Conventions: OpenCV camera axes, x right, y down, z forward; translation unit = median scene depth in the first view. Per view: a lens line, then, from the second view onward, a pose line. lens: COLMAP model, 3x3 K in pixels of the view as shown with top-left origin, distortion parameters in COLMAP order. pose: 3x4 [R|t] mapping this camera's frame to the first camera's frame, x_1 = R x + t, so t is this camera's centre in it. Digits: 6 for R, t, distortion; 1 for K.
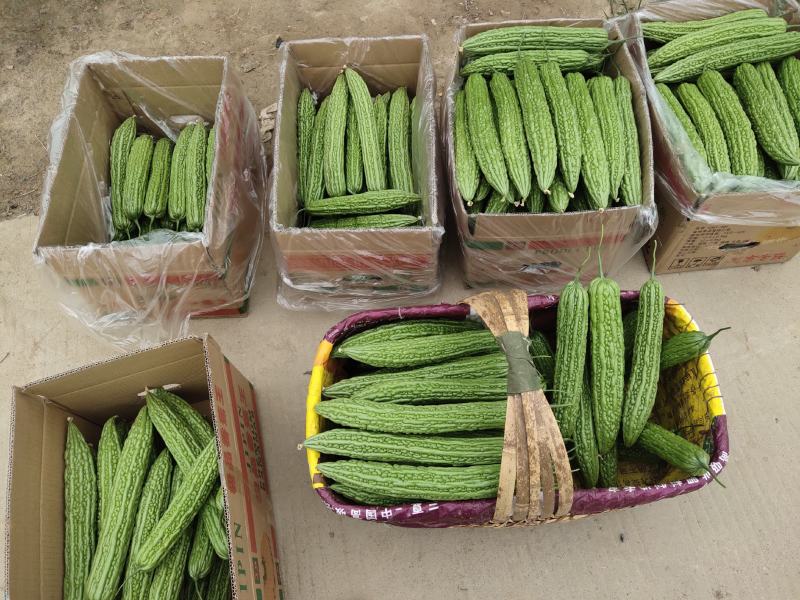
lens RADIAL K [[612.2, 0, 395.5], [0, 612.2, 303.1], [0, 0, 1]] dist [0.035813, -0.024171]
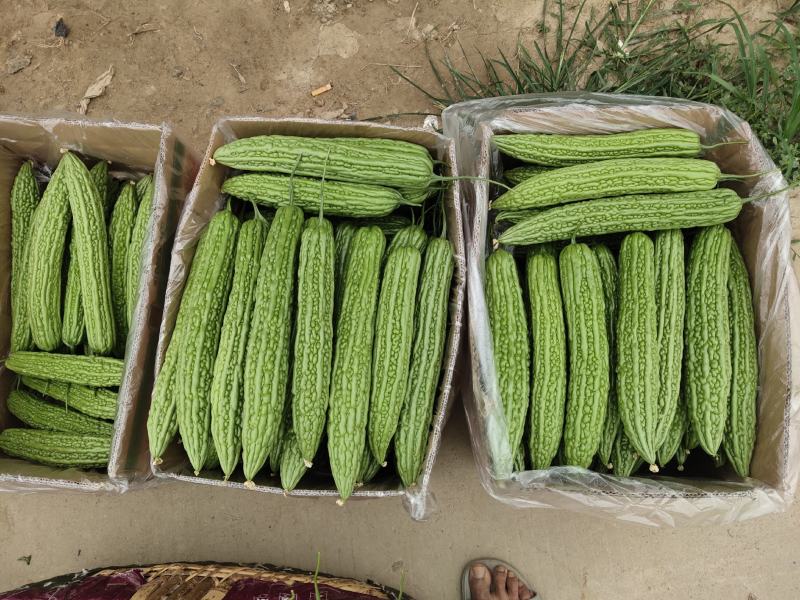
lens RADIAL K [[612.2, 0, 395.5], [0, 612.2, 303.1], [0, 0, 1]] dist [0.035813, -0.024171]
pose [[0.995411, 0.090151, -0.032093, 0.317299], [-0.079000, 0.963431, 0.256047, -0.428519], [0.054002, -0.252337, 0.966131, 0.329394]]
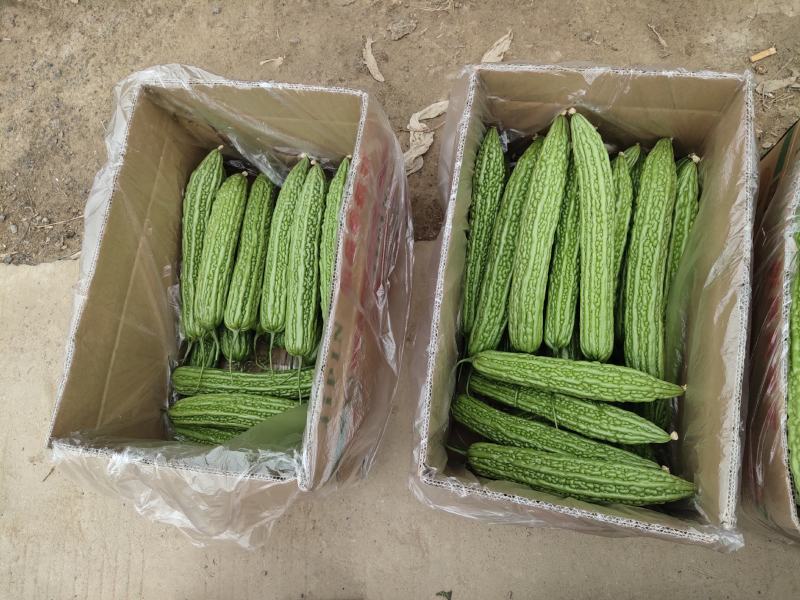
lens RADIAL K [[612.2, 0, 395.5], [0, 612.2, 303.1], [0, 0, 1]] dist [0.035813, -0.024171]
pose [[0.976960, 0.140370, -0.160766, -0.125228], [-0.097499, 0.963617, 0.248869, -0.342478], [0.189851, -0.227460, 0.955101, 0.406113]]
